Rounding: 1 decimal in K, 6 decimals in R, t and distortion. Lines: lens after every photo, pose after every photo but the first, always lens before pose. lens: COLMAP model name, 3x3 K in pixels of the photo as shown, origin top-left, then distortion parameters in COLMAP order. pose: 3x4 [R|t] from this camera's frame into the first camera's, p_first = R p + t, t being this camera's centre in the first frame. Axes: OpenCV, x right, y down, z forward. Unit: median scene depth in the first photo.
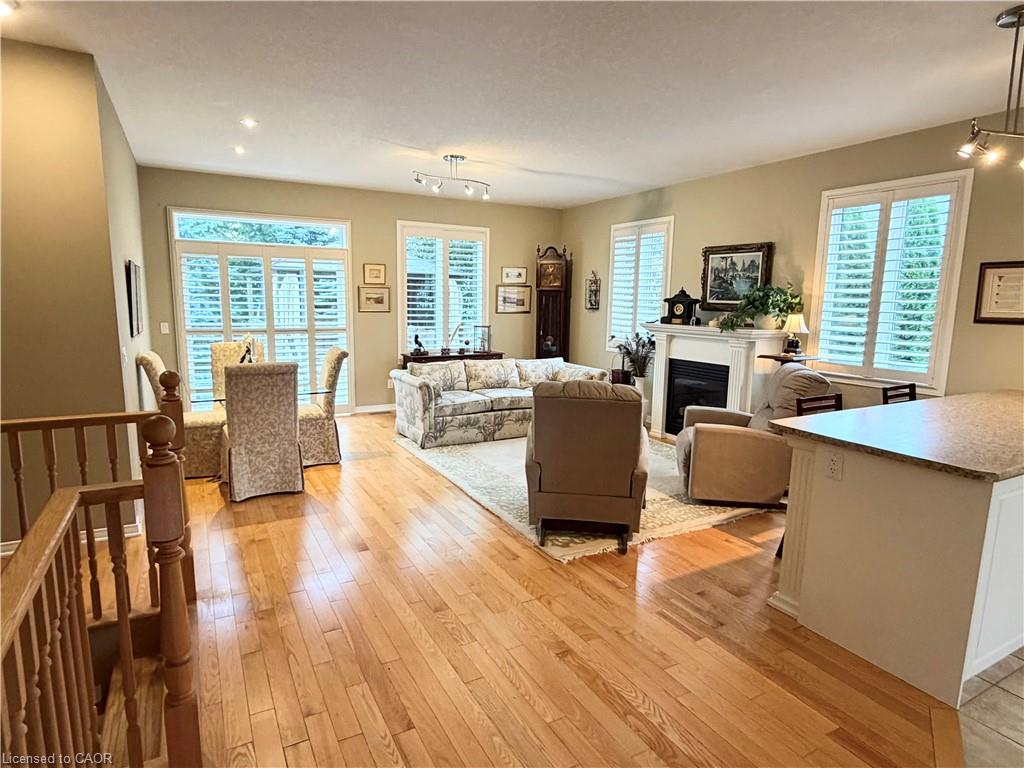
lens RADIAL K [[576.8, 0, 511.7], [0, 576.8, 386.2], [0, 0, 1]] dist [0.001343, -0.000559]
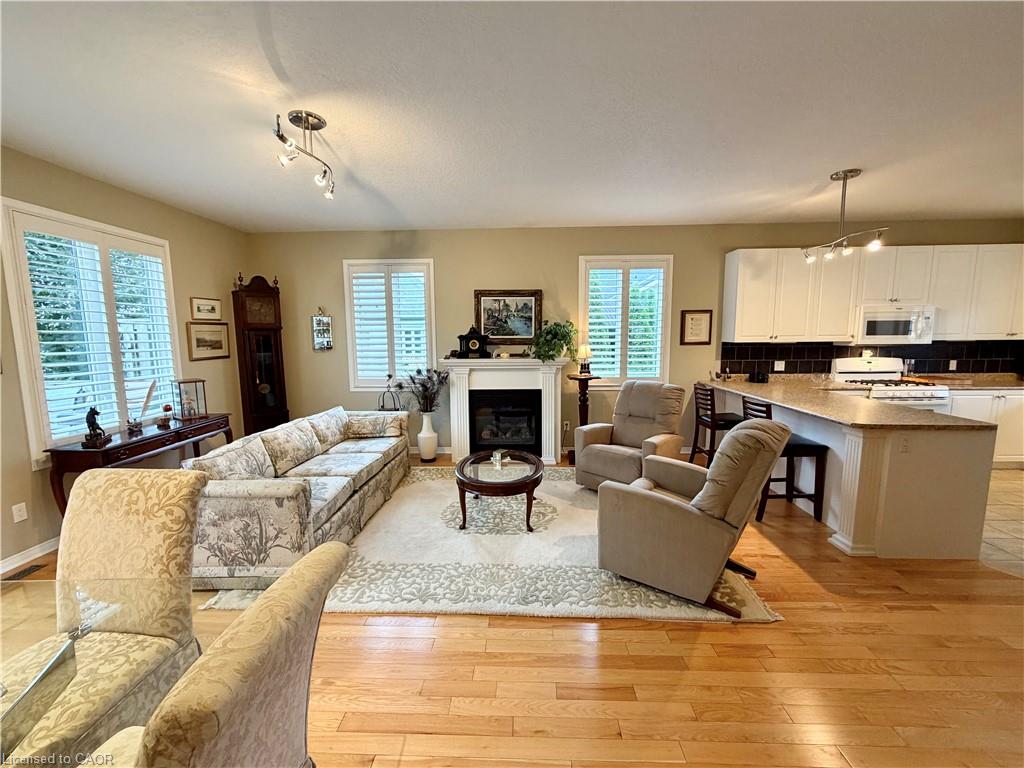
lens RADIAL K [[415.4, 0, 513.4], [0, 415.4, 383.2], [0, 0, 1]] dist [-0.001022, 0.000089]
pose [[0.516732, -0.118691, 0.847880, -0.350641], [0.146867, 0.987952, 0.048792, -0.088254], [-0.843456, 0.099313, 0.527938, 0.524805]]
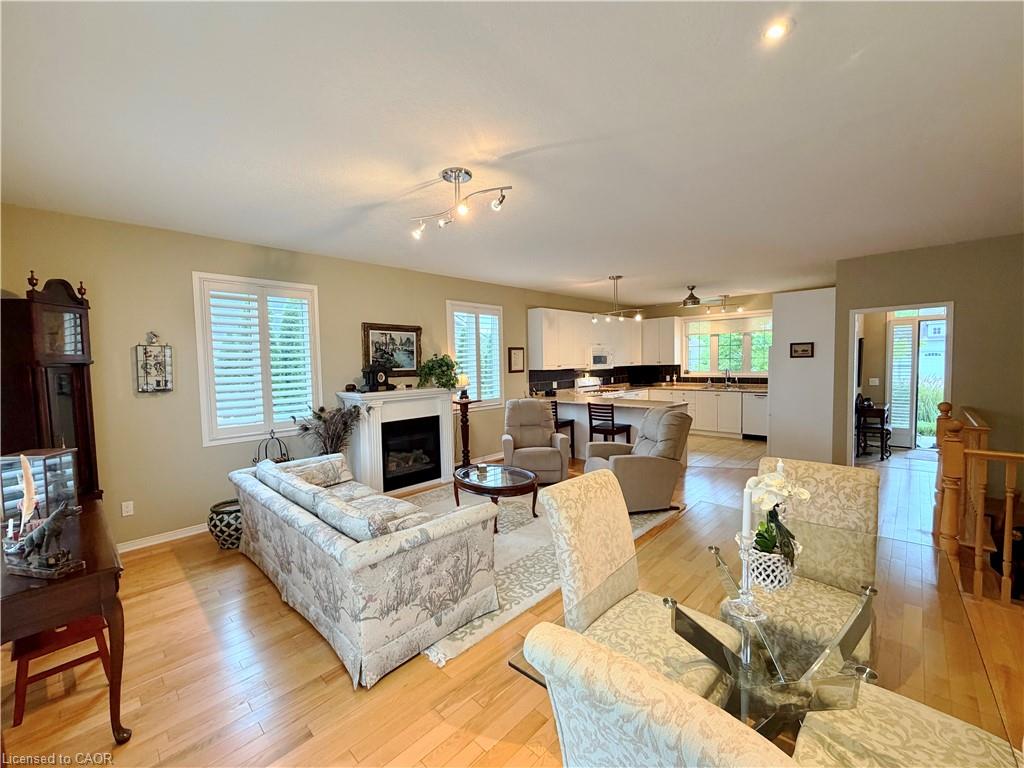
lens RADIAL K [[415.4, 0, 509.6], [0, 415.4, 383.5], [0, 0, 1]] dist [-0.001022, 0.000089]
pose [[-0.284011, -0.059414, 0.956978, -0.536666], [0.162432, 0.980671, 0.109091, -0.168281], [-0.944962, 0.186427, -0.268870, 0.981297]]
